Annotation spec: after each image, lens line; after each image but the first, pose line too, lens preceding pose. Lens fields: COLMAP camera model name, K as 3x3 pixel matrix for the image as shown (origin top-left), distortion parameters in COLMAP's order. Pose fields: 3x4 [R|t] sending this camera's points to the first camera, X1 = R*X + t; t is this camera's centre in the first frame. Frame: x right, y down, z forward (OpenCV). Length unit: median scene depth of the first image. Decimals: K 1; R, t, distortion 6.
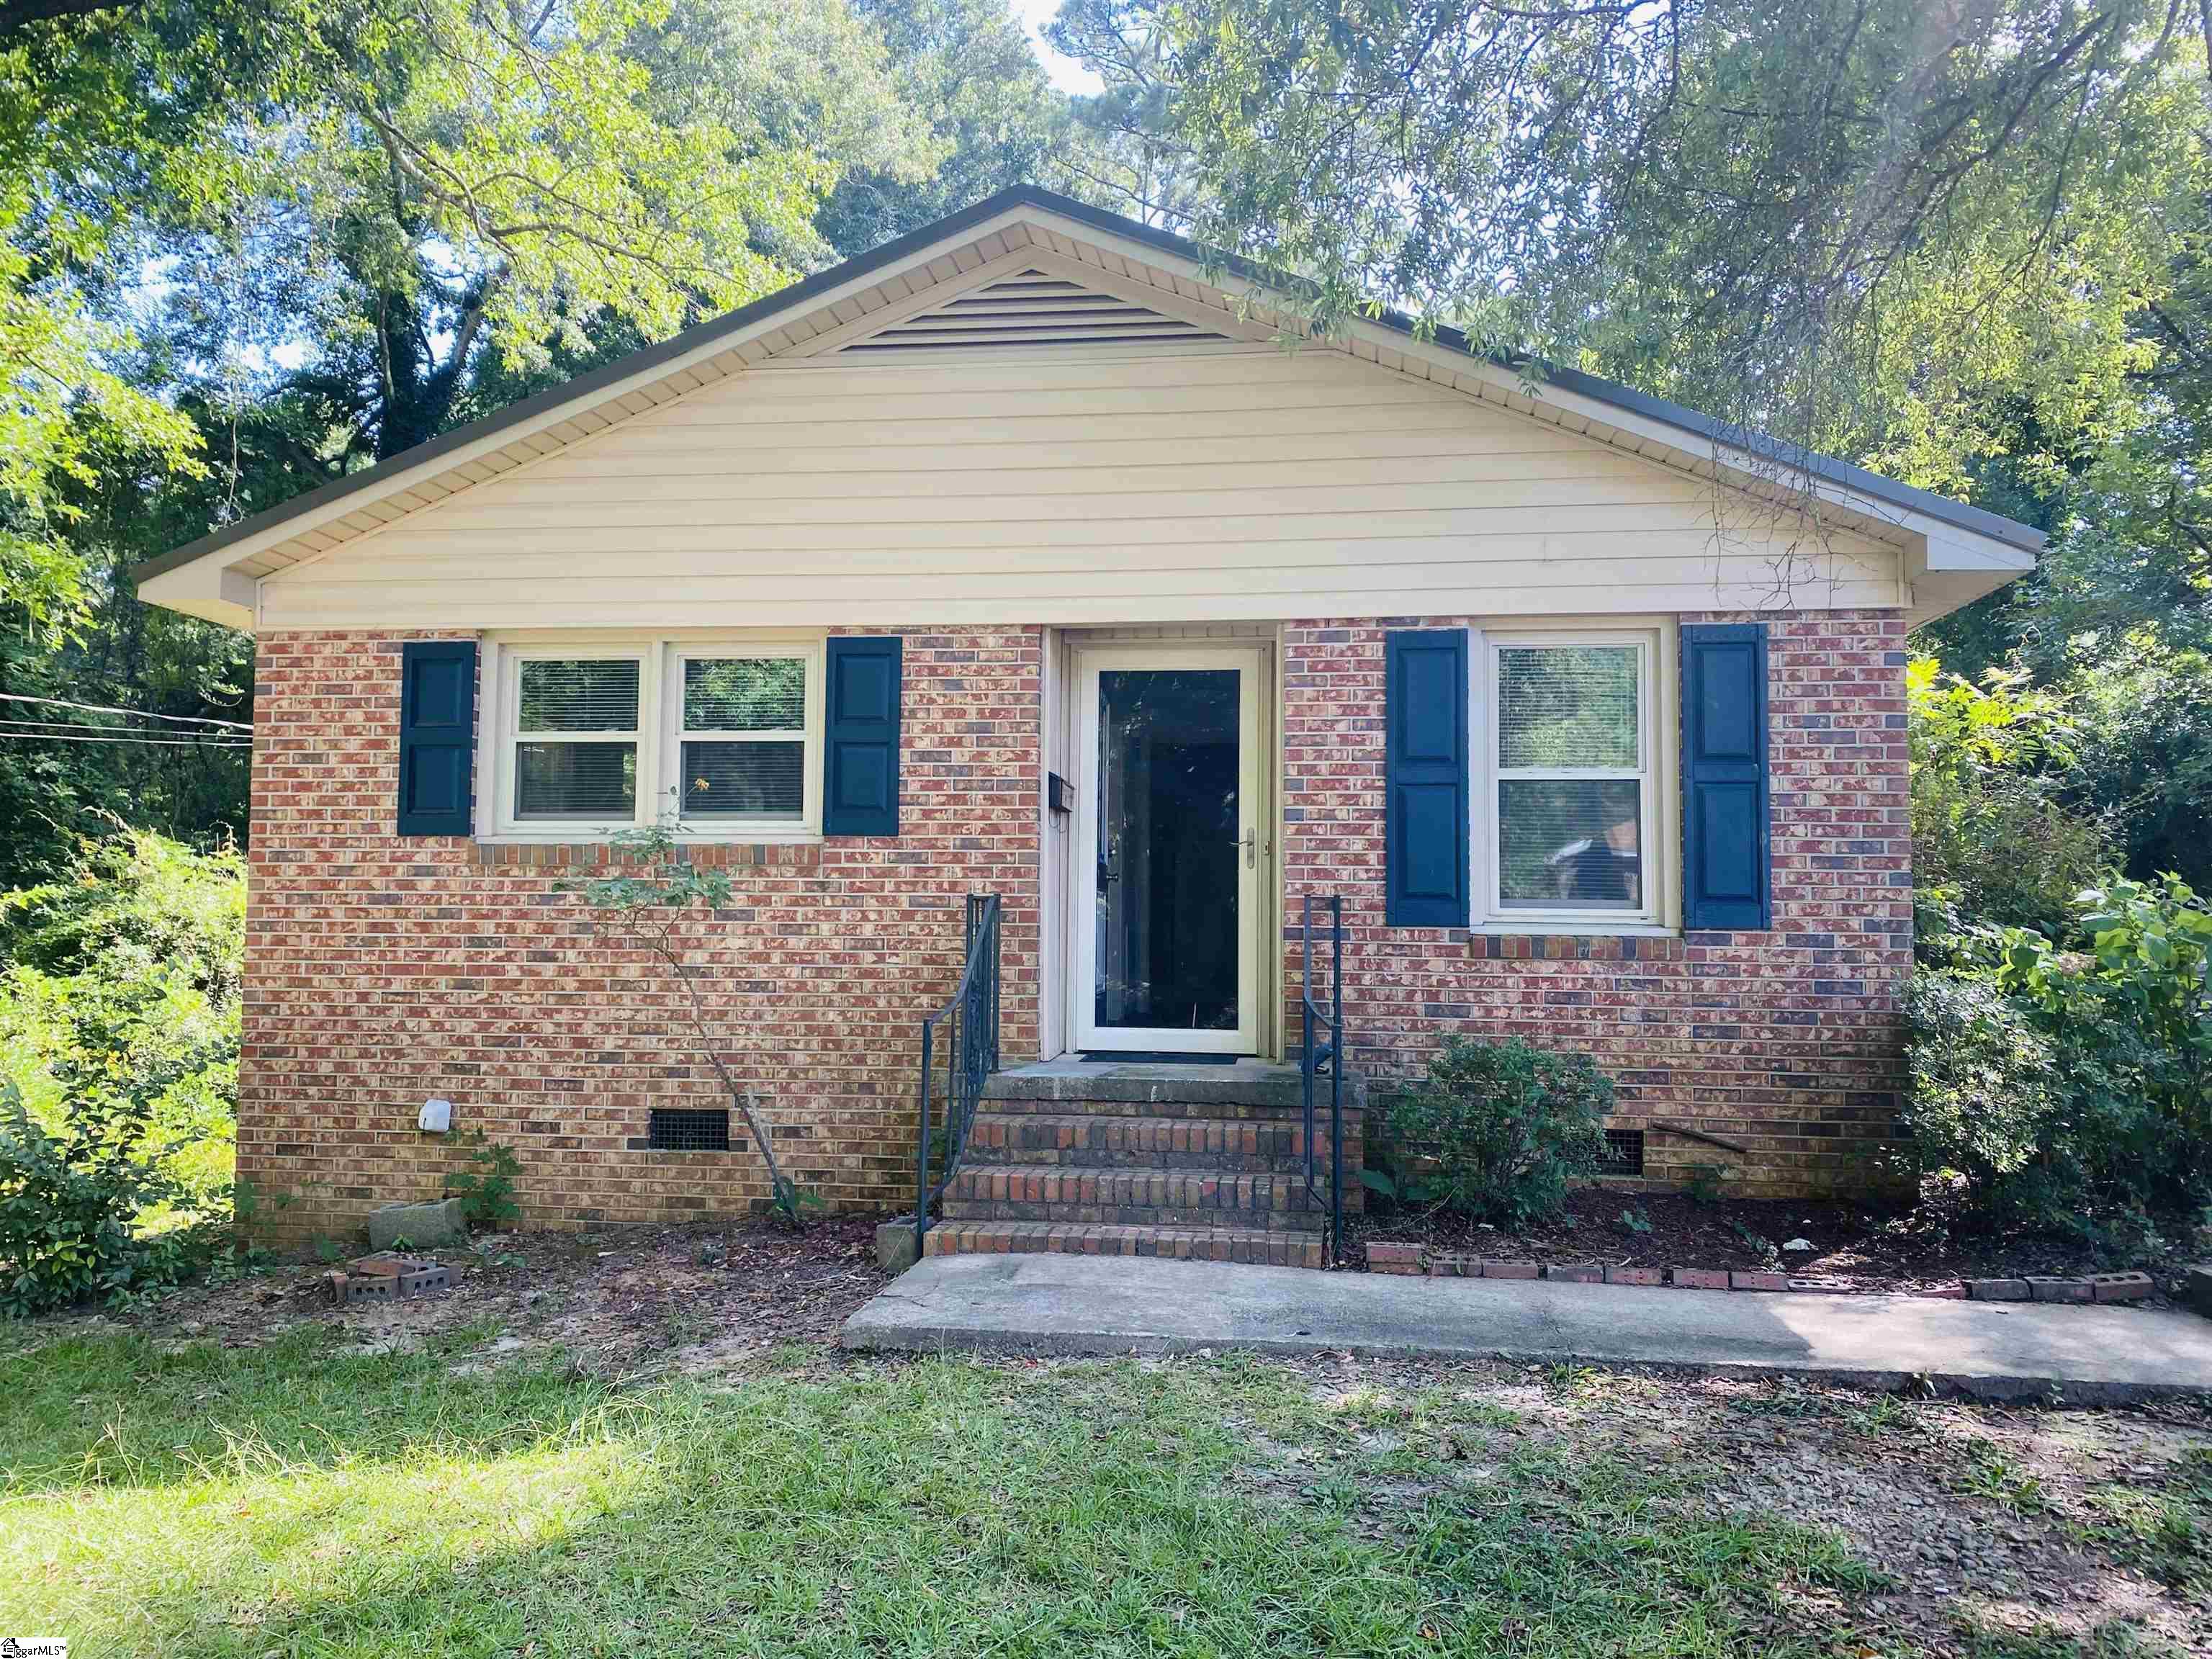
lens RADIAL K [[1665.5, 0, 1097.2], [0, 1665.5, 833.6], [0, 0, 1]] dist [0.072731, -0.030055]
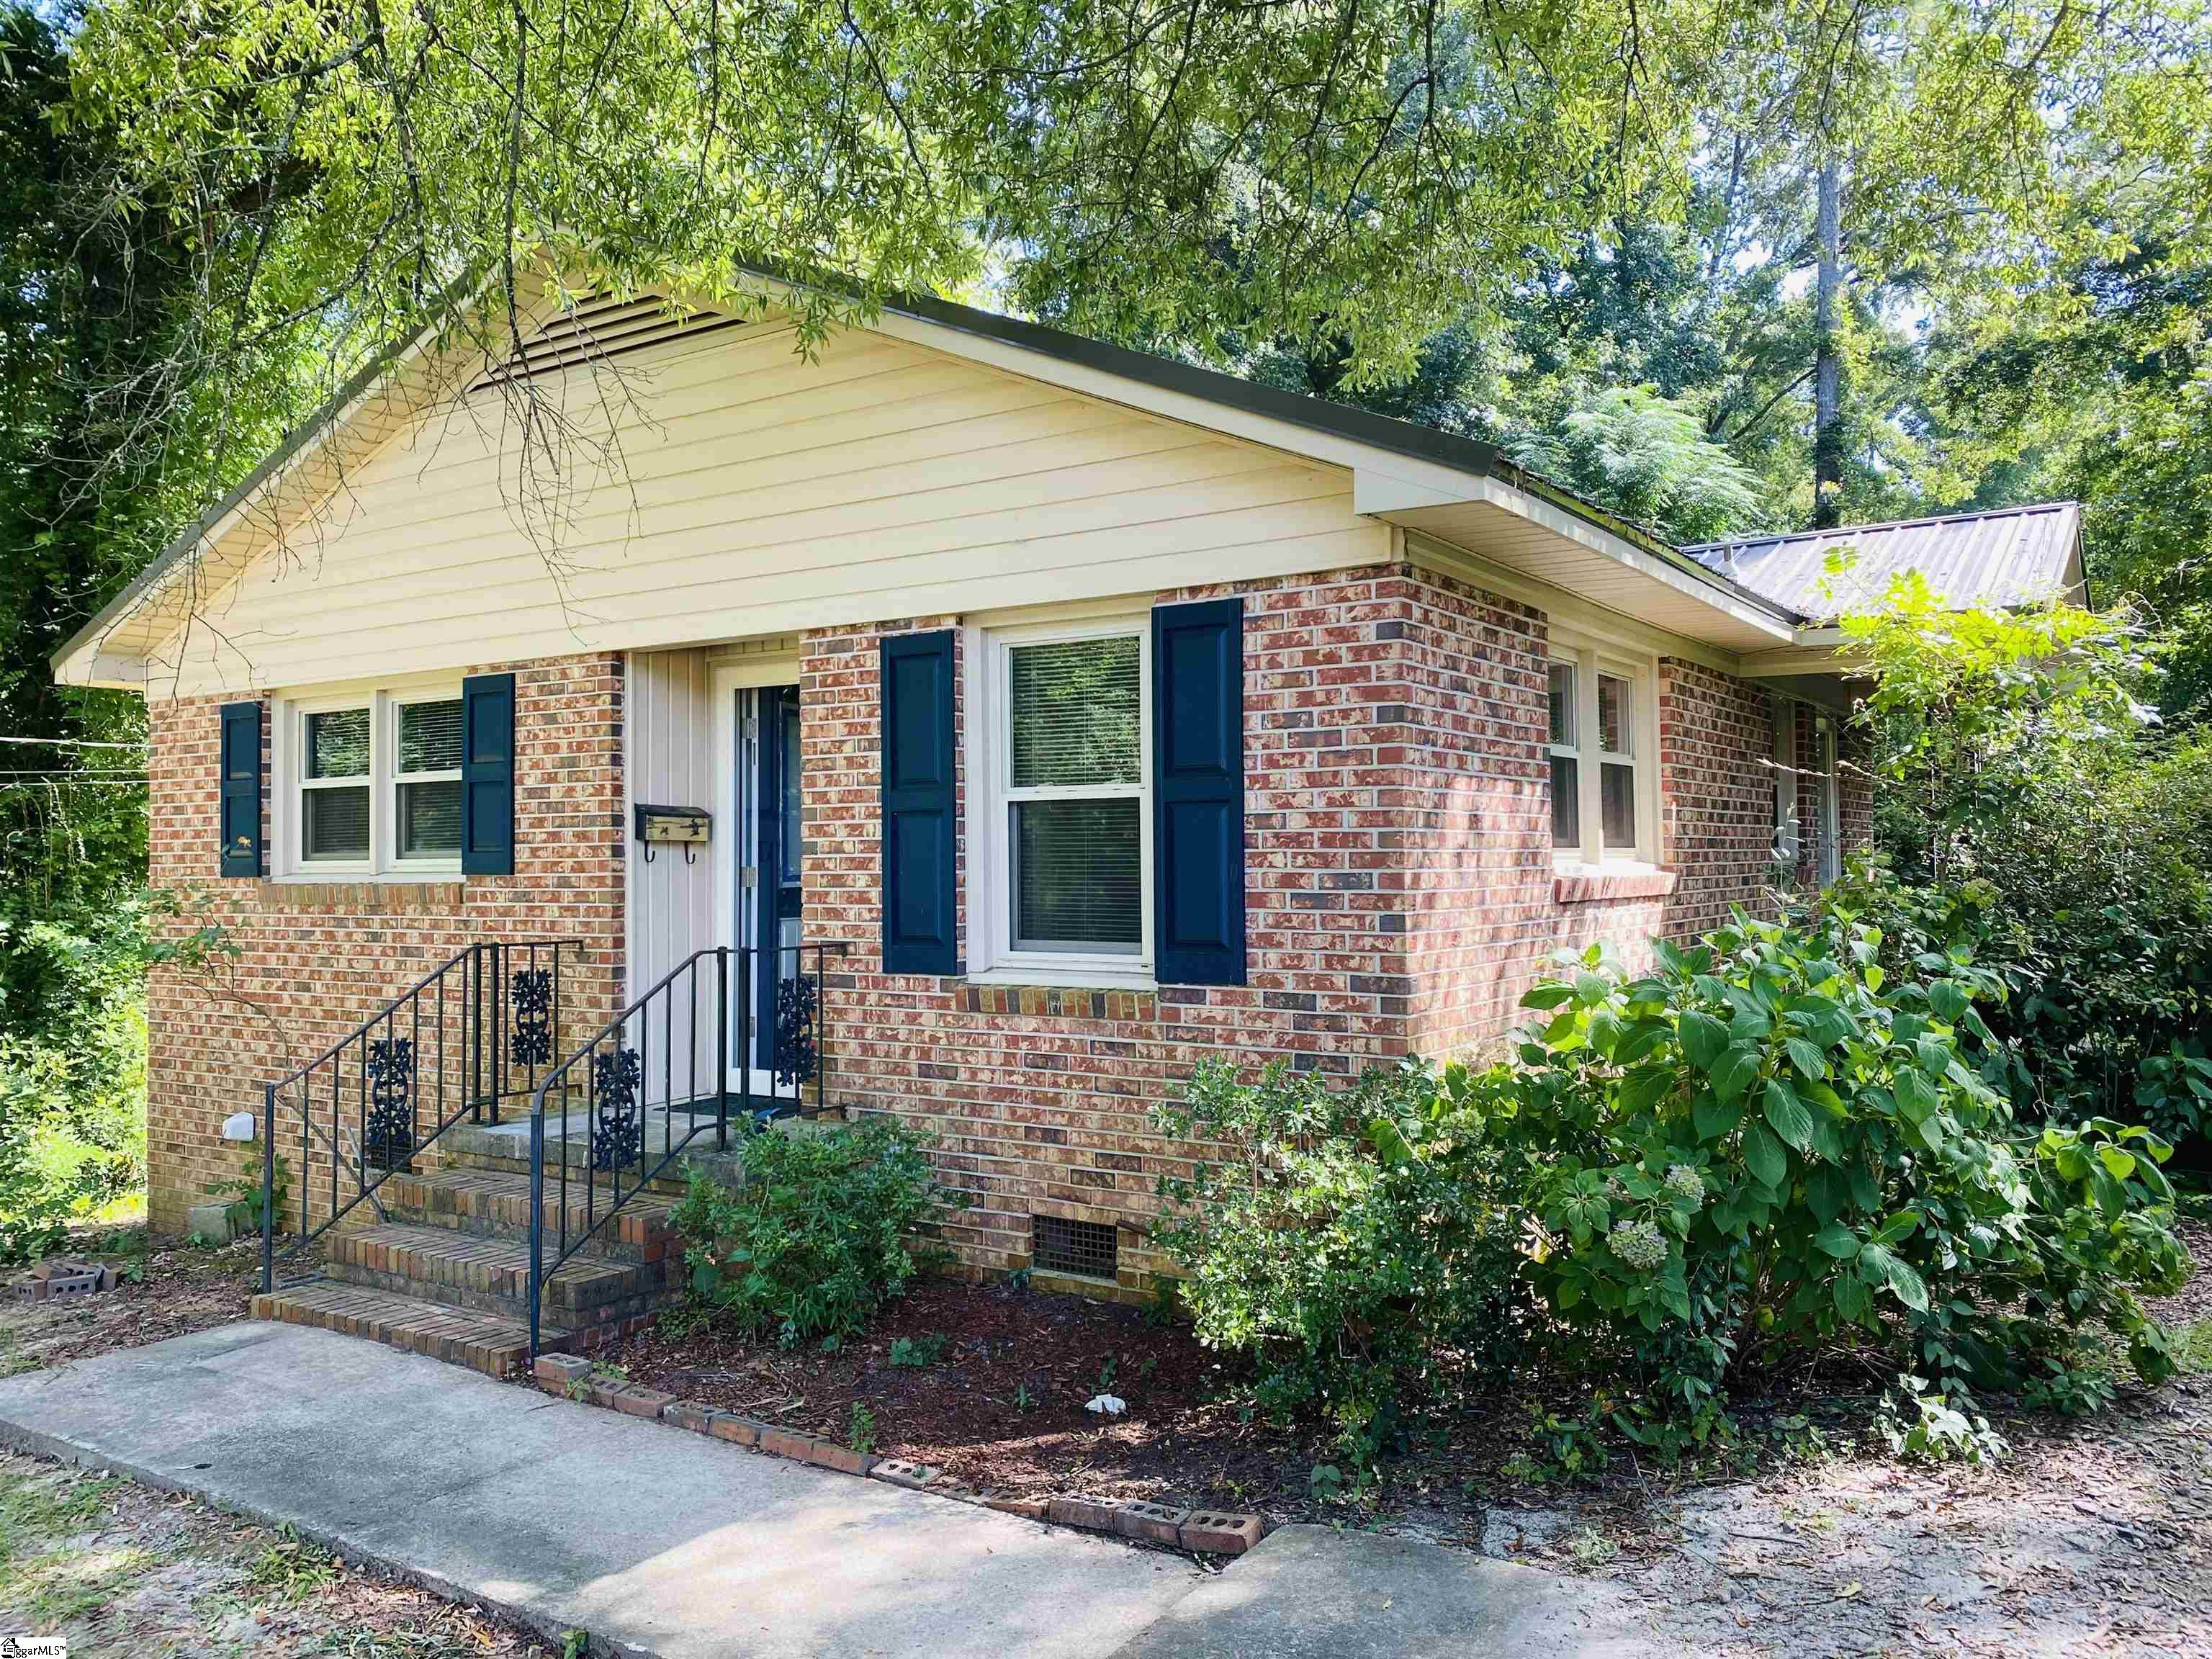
lens RADIAL K [[1665.5, 0, 1110.8], [0, 1665.5, 837.6], [0, 0, 1]] dist [0.072731, -0.030055]
pose [[0.898518, -0.023754, -0.438294, 0.675415], [0.041710, 0.998637, 0.031384, -0.039125], [0.436951, -0.046481, 0.898284, 0.265526]]
